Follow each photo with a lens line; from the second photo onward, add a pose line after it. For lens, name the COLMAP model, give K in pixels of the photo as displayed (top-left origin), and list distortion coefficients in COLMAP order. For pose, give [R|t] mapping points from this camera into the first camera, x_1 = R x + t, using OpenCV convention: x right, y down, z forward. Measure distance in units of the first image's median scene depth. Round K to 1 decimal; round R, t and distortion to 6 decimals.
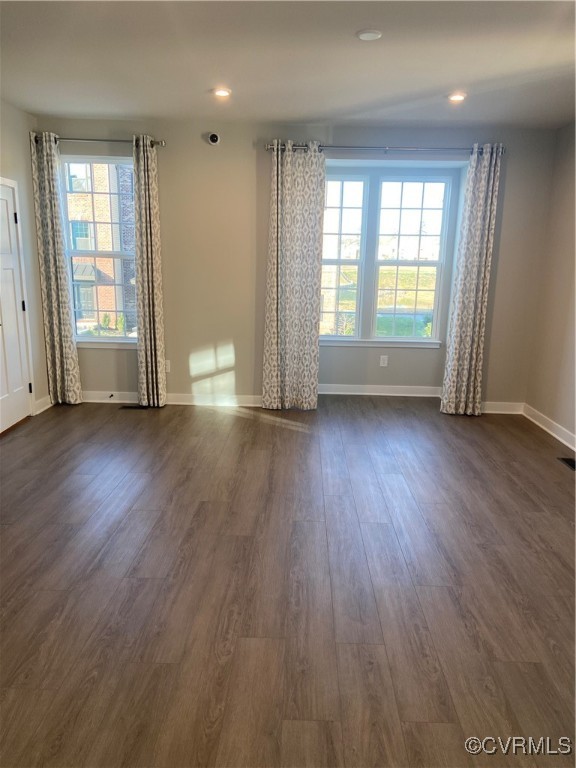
lens RADIAL K [[580.7, 0, 288.5], [0, 580.7, 390.6], [0, 0, 1]] dist [0.076703, -0.002430]
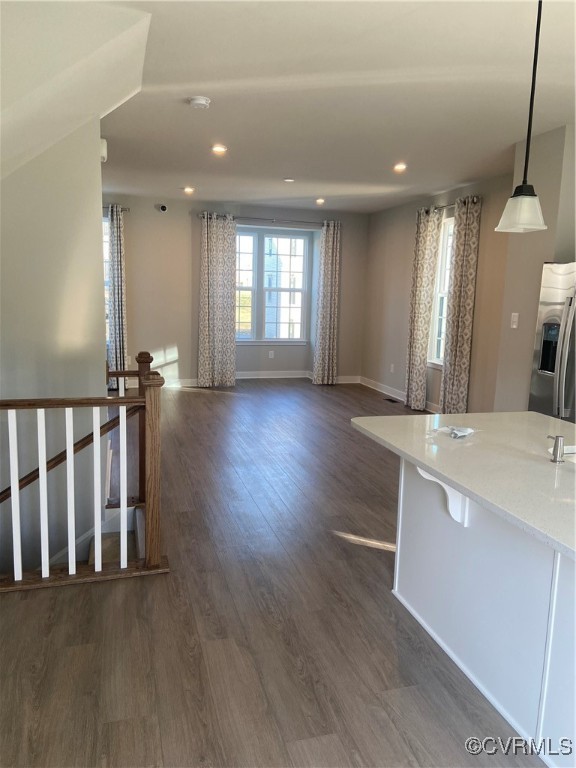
lens RADIAL K [[580.7, 0, 289.0], [0, 580.7, 380.5], [0, 0, 1]] dist [0.076703, -0.002430]
pose [[0.953746, -0.042824, 0.297549, -0.270834], [0.059029, 0.997210, -0.045689, 0.097259], [-0.294762, 0.061139, 0.953613, -0.481065]]
